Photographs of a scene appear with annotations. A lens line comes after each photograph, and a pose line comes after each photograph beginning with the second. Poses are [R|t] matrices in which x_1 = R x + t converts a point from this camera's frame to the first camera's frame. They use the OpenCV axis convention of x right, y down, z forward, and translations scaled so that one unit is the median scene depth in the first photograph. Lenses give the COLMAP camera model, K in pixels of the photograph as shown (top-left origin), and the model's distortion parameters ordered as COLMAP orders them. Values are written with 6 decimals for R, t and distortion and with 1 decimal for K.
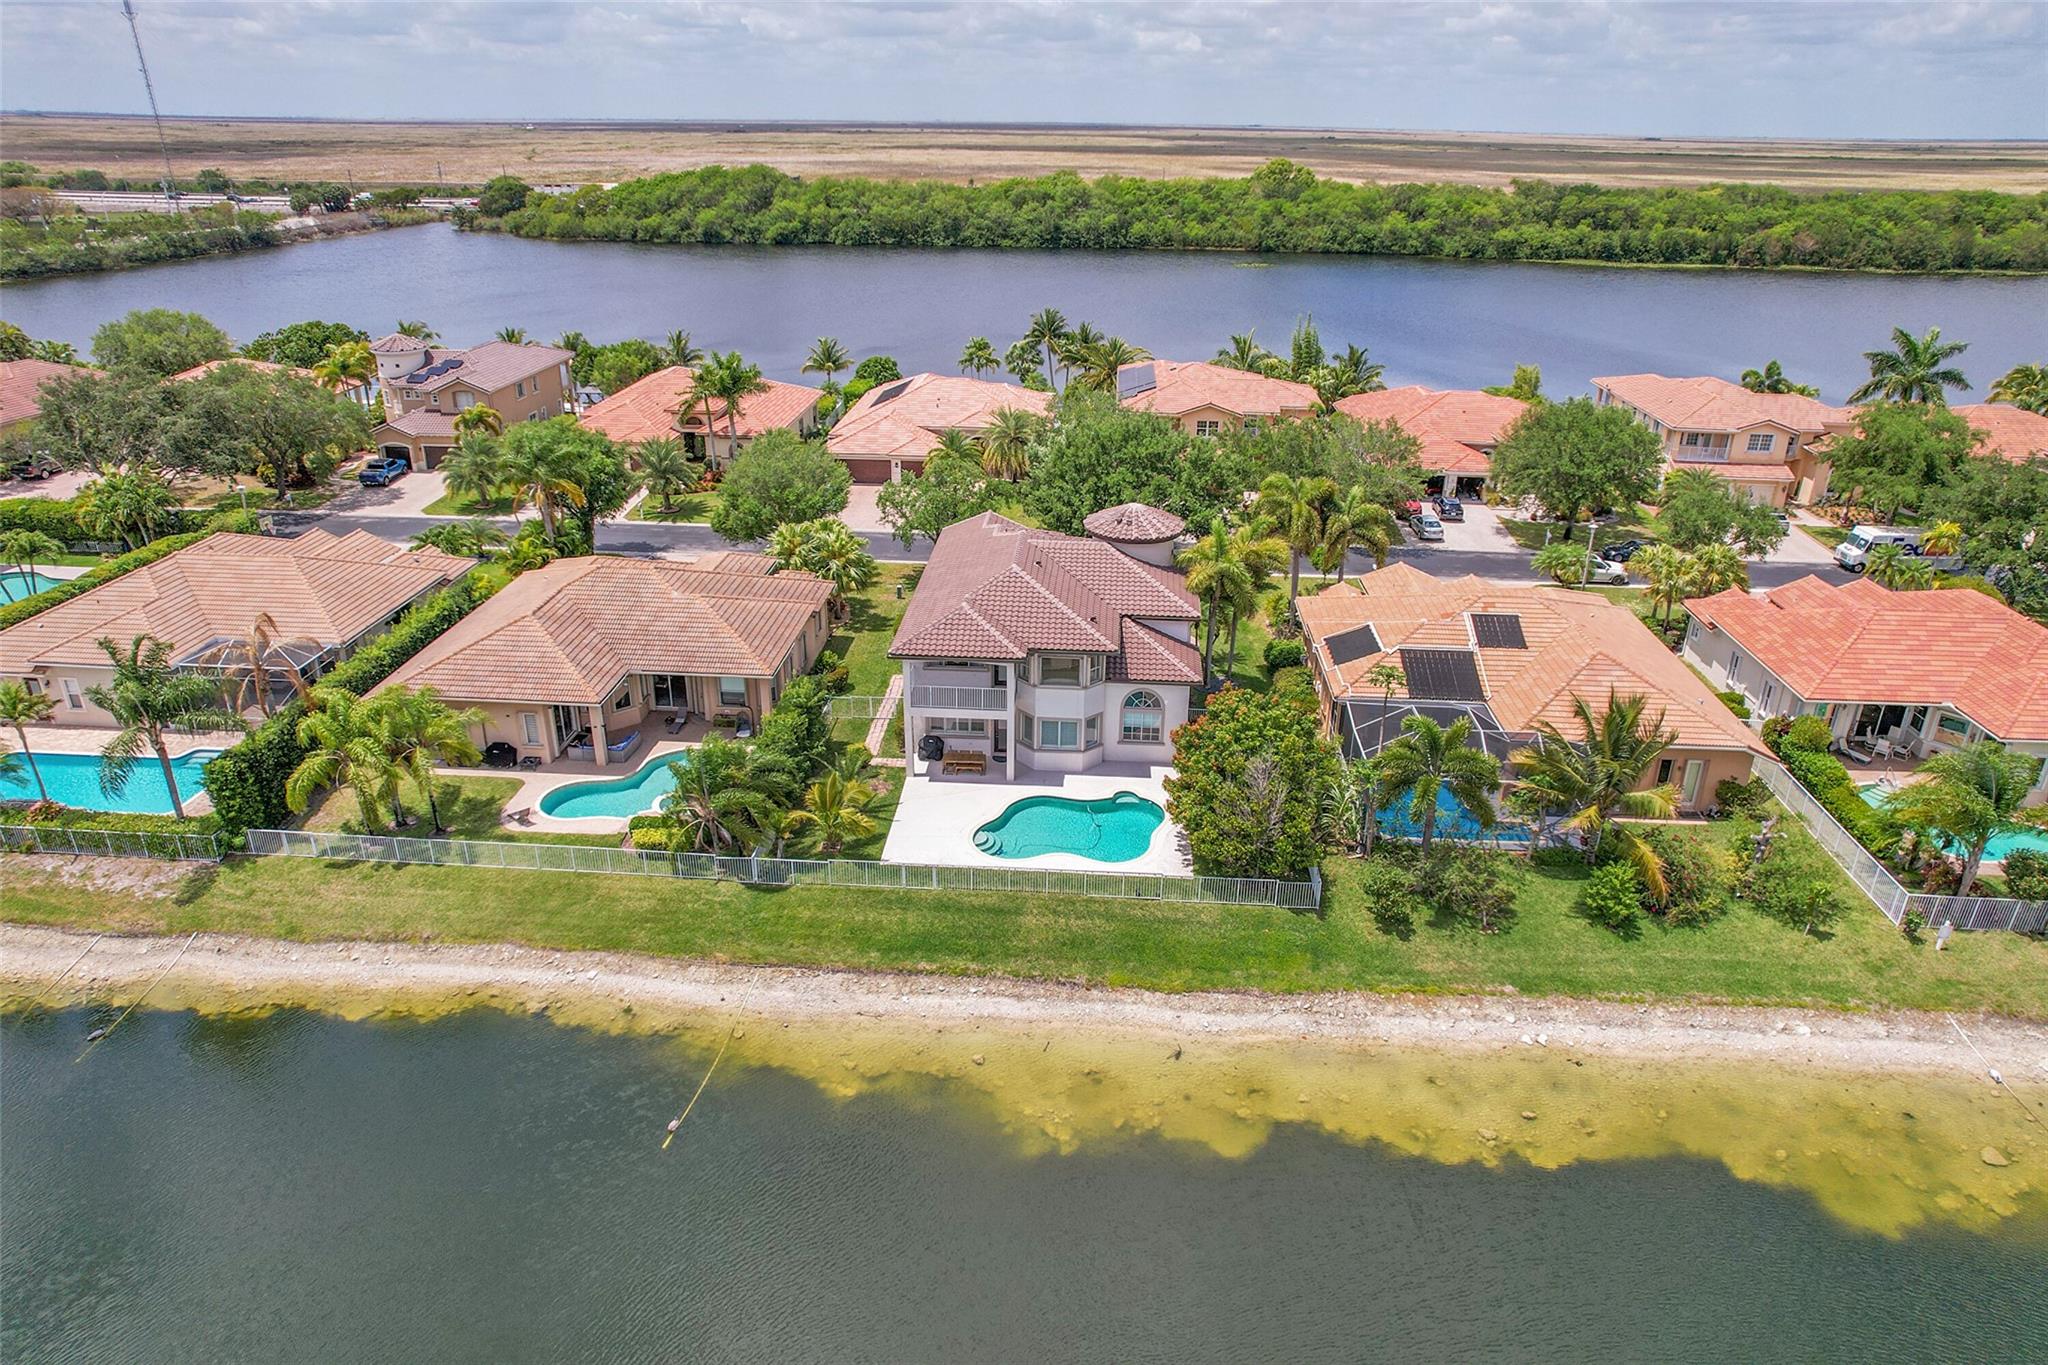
lens RADIAL K [[1294.0, 0, 1024.0], [0, 1294.0, 682.5], [0, 0, 1]] dist [-0.067523, 0.062754]
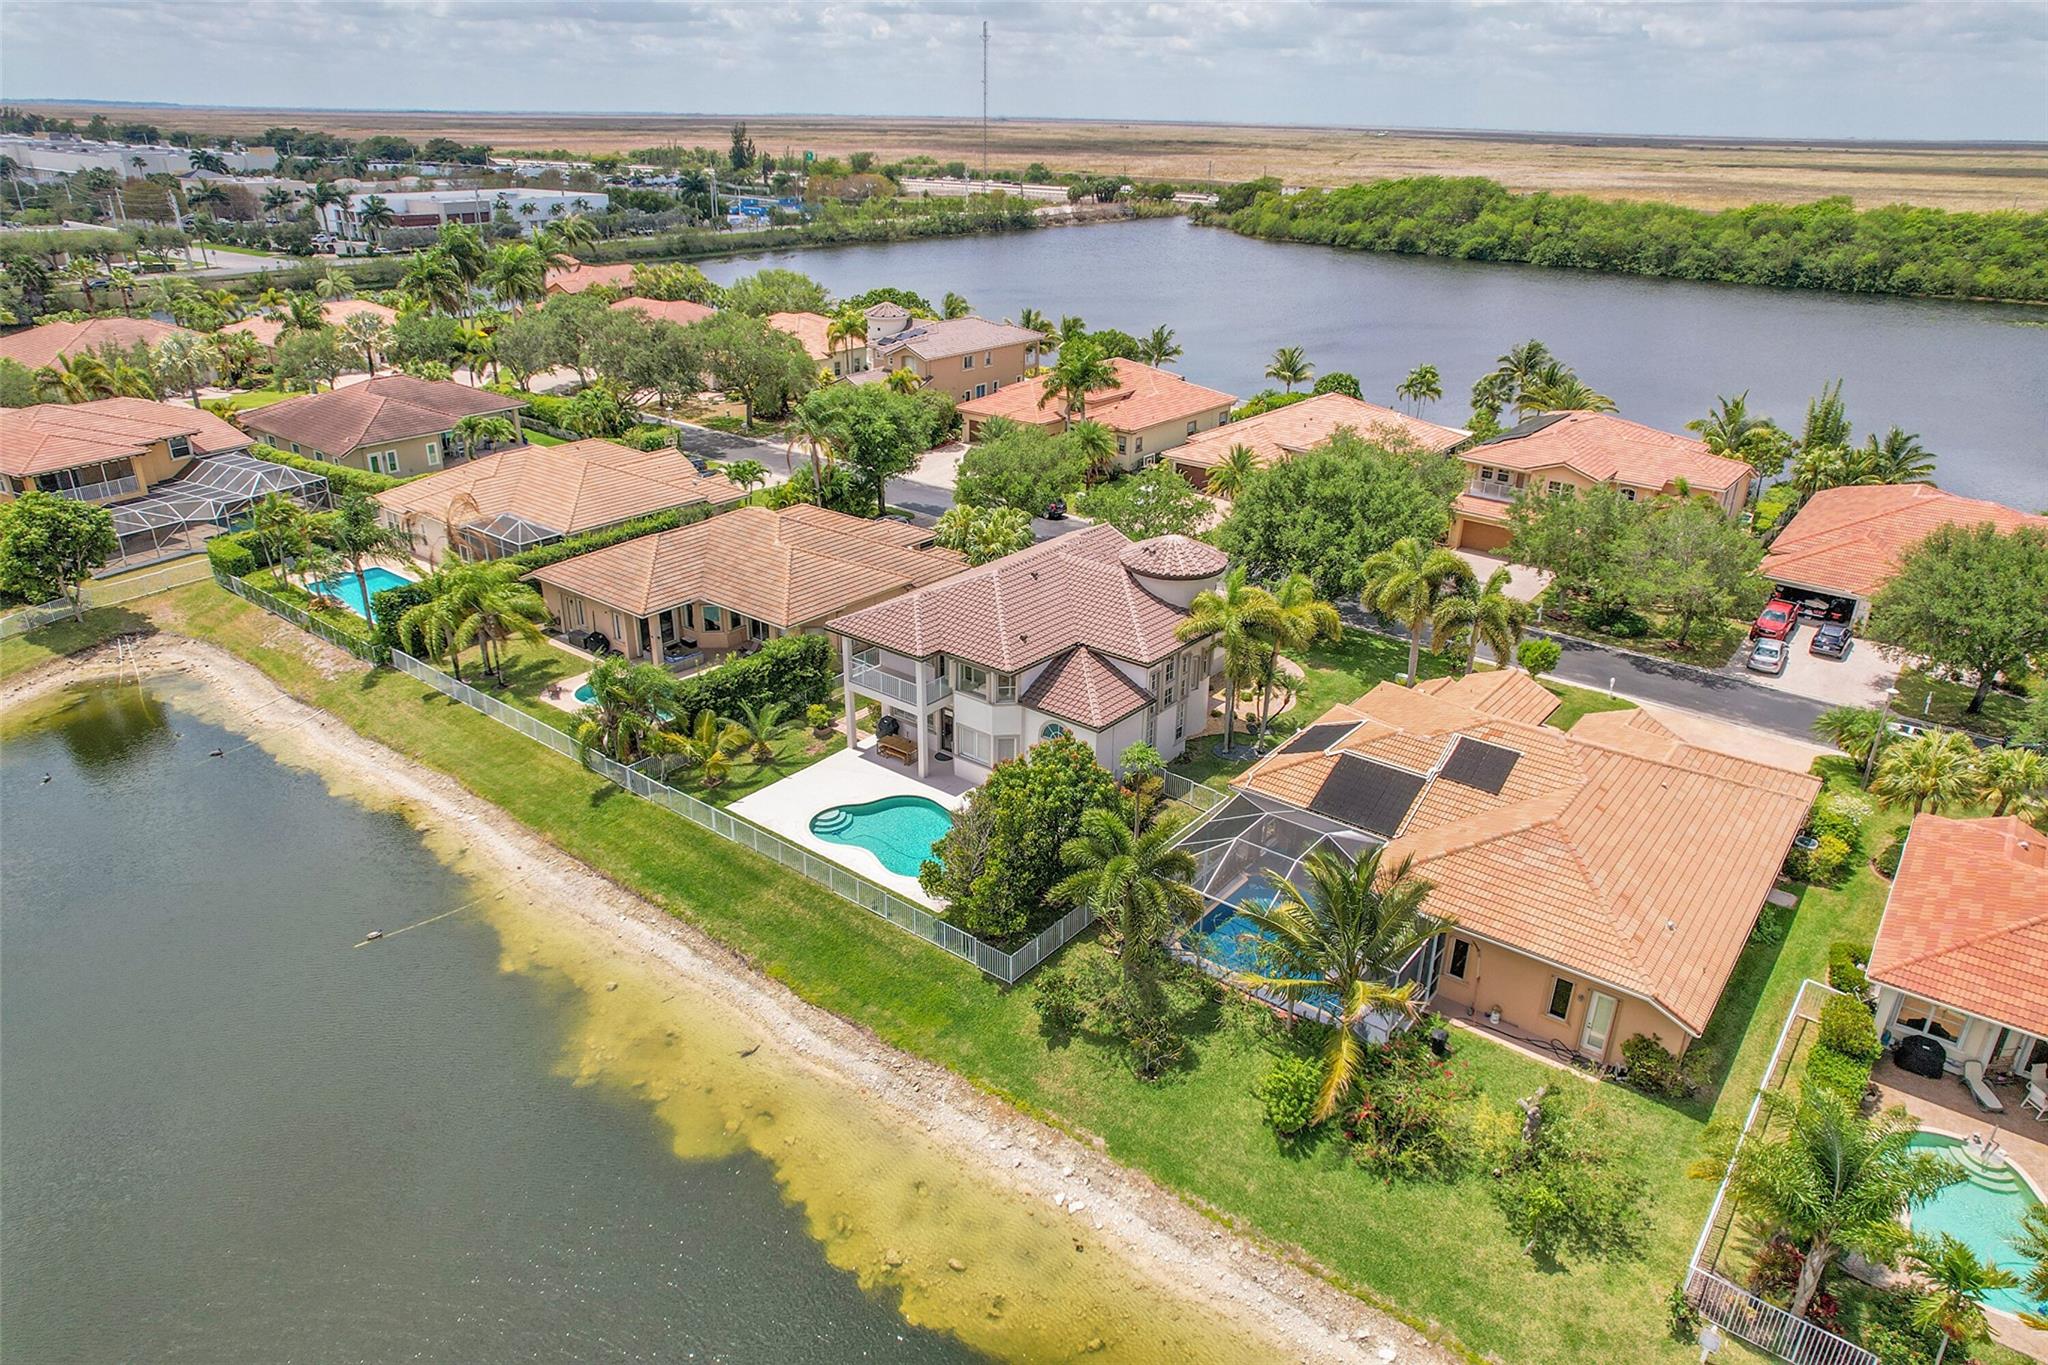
lens RADIAL K [[1294.0, 0, 1024.0], [0, 1294.0, 682.5], [0, 0, 1]] dist [-0.067523, 0.062754]
pose [[0.826660, 0.232193, -0.512563, 0.098312], [-0.235274, 0.970076, 0.059999, -0.013183], [0.511156, 0.070994, 0.856551, 0.031733]]
